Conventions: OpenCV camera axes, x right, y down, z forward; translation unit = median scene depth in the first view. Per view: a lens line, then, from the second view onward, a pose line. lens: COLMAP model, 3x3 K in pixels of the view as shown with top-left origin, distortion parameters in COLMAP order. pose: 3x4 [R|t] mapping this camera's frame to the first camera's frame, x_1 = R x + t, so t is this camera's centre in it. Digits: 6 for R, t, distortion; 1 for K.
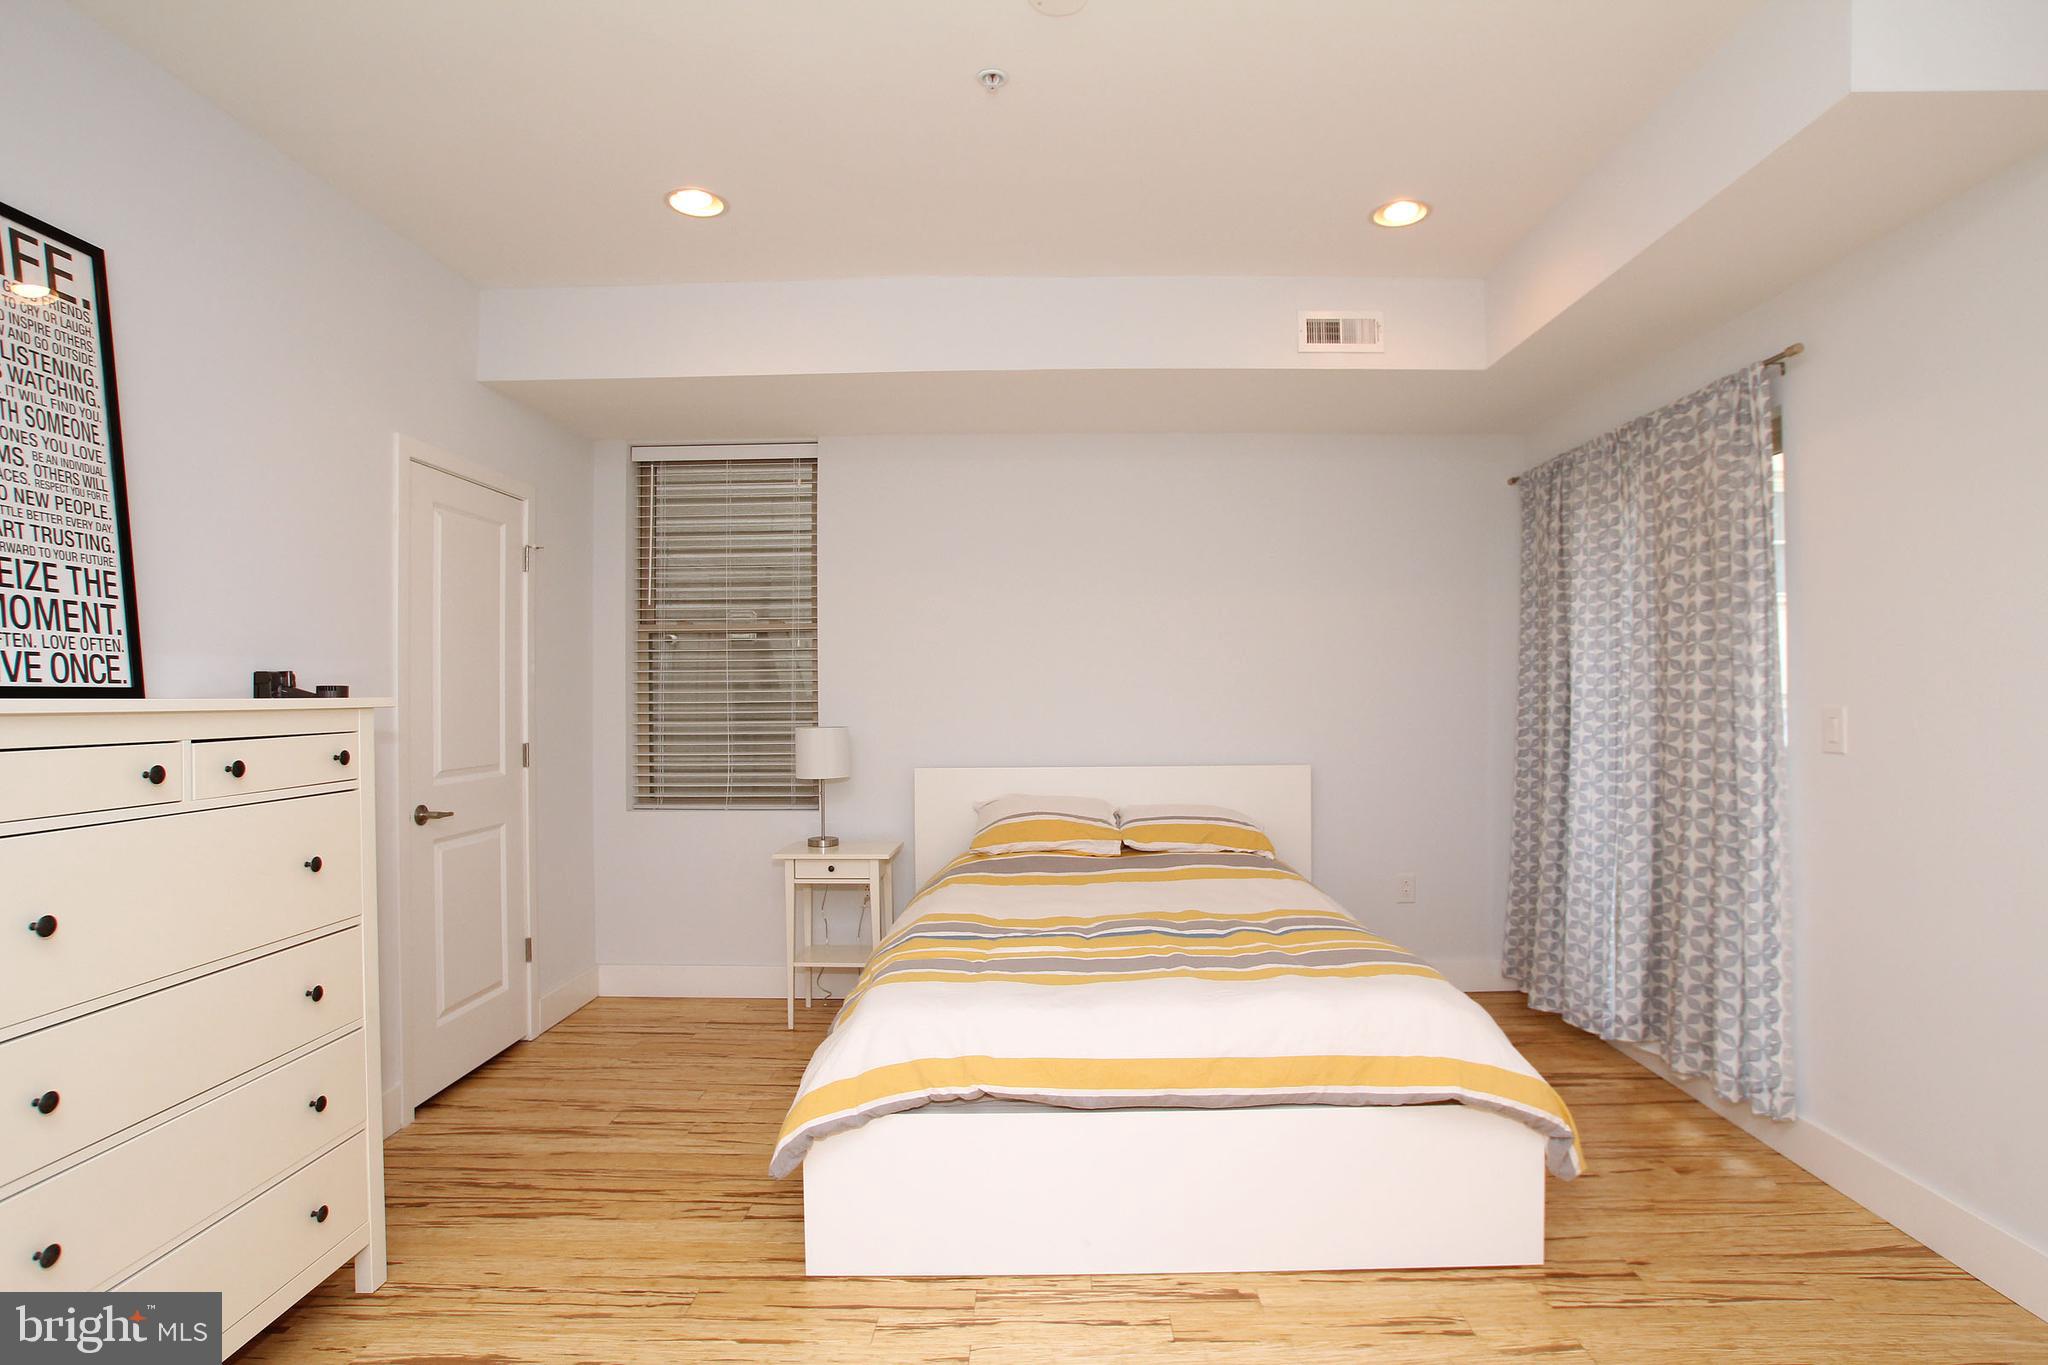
lens RADIAL K [[1035.0, 0, 1030.5], [0, 1035.0, 689.5], [0, 0, 1]] dist [-0.044010, 0.008544]
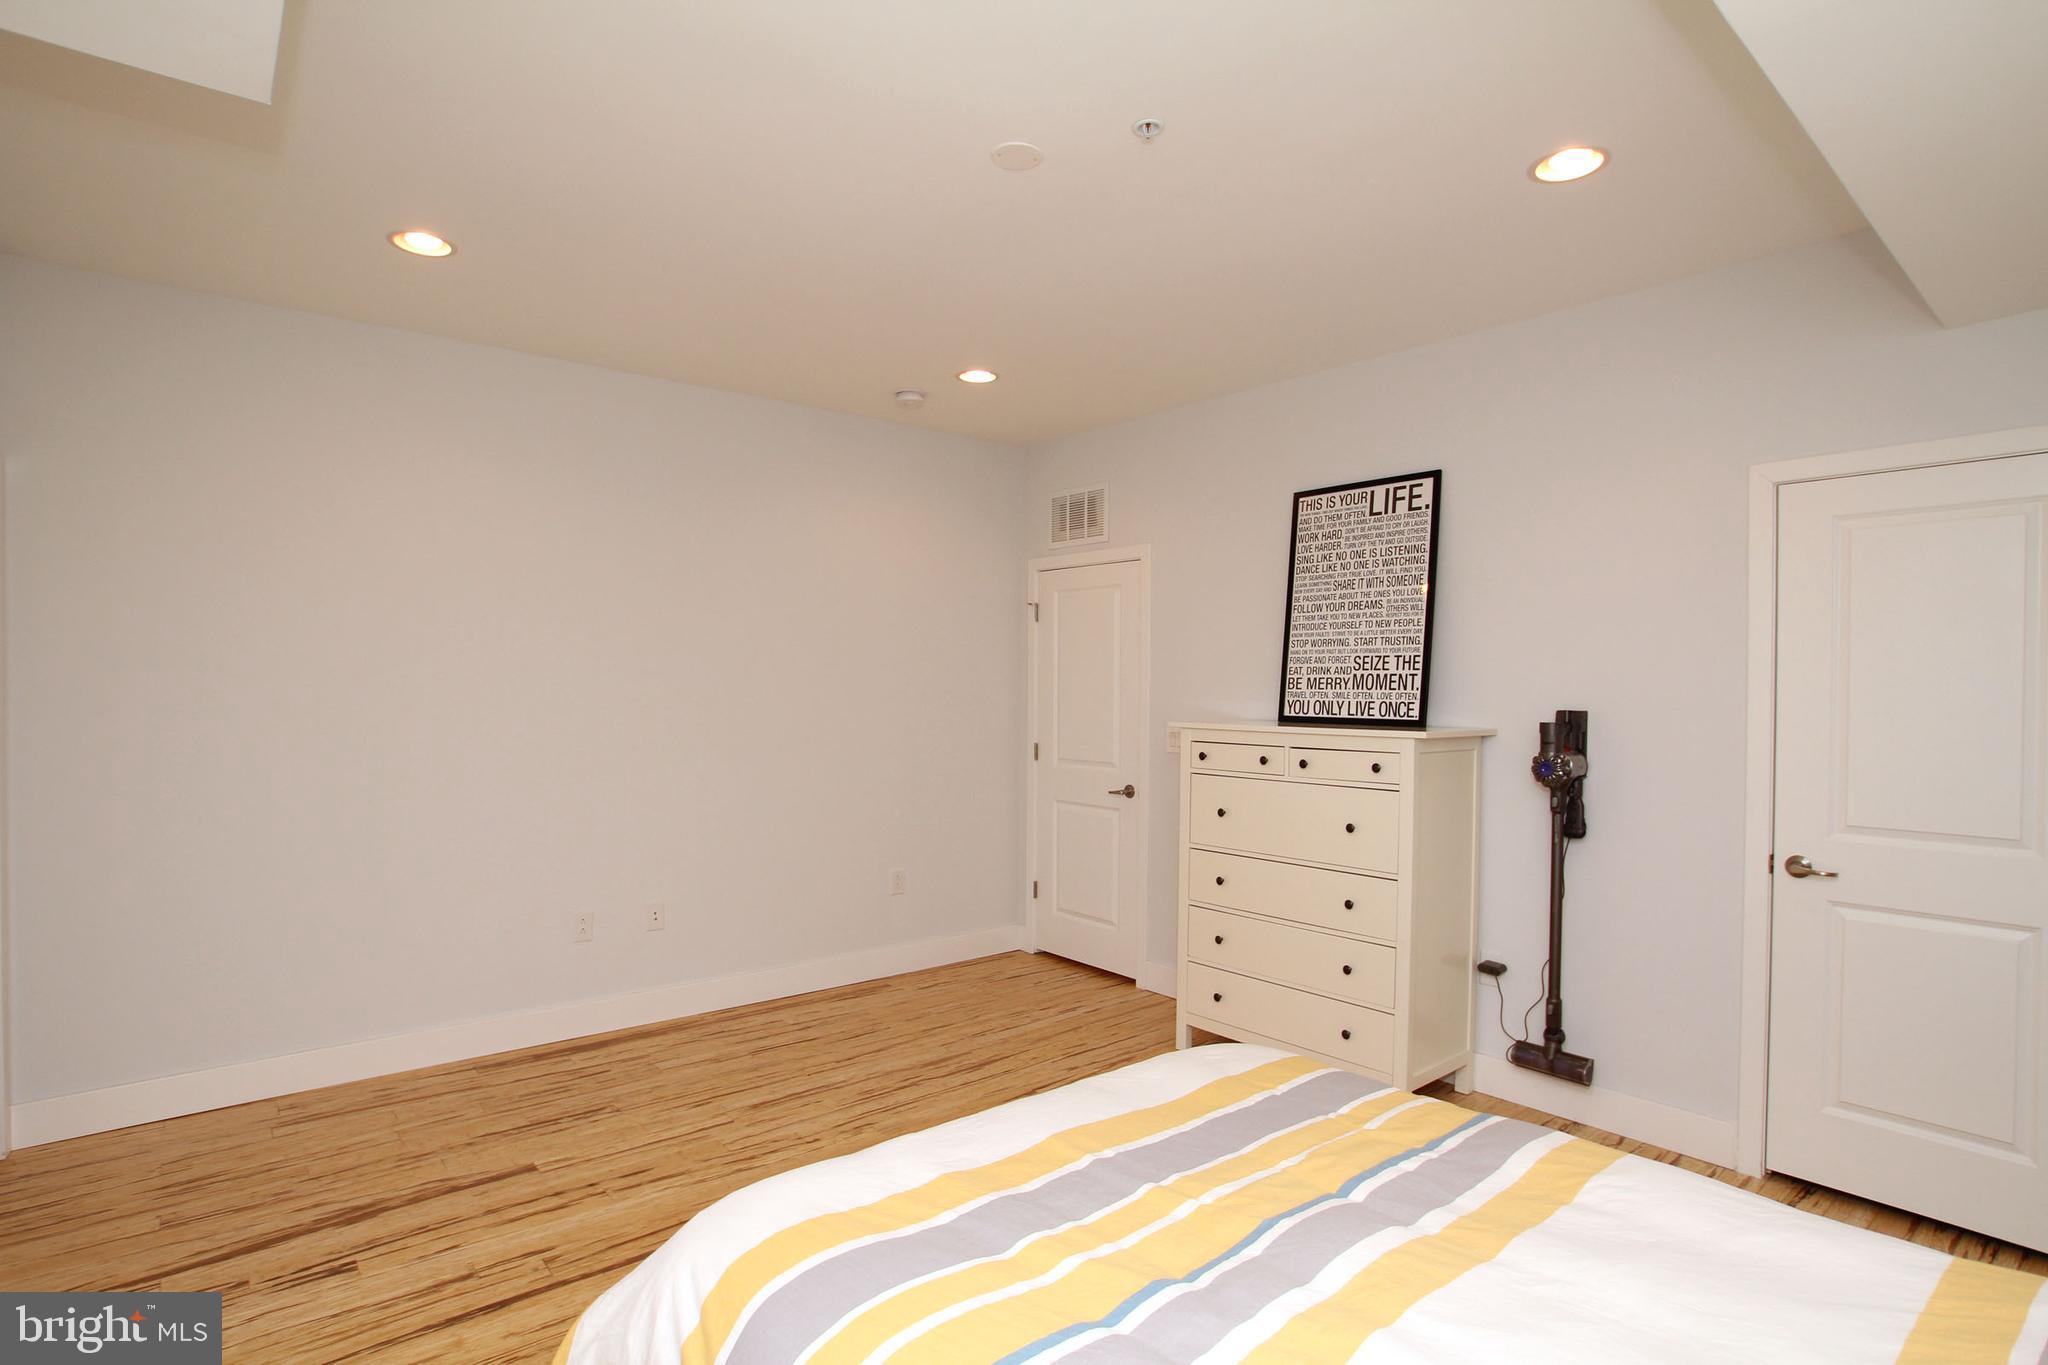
lens RADIAL K [[1035.0, 0, 1024.7], [0, 1035.0, 683.4], [0, 0, 1]] dist [-0.044010, 0.008544]
pose [[-0.758695, -0.003272, -0.651438, 0.851038], [-0.000761, 0.999991, -0.004138, -0.061901], [0.651446, -0.002644, -0.758691, 2.029200]]
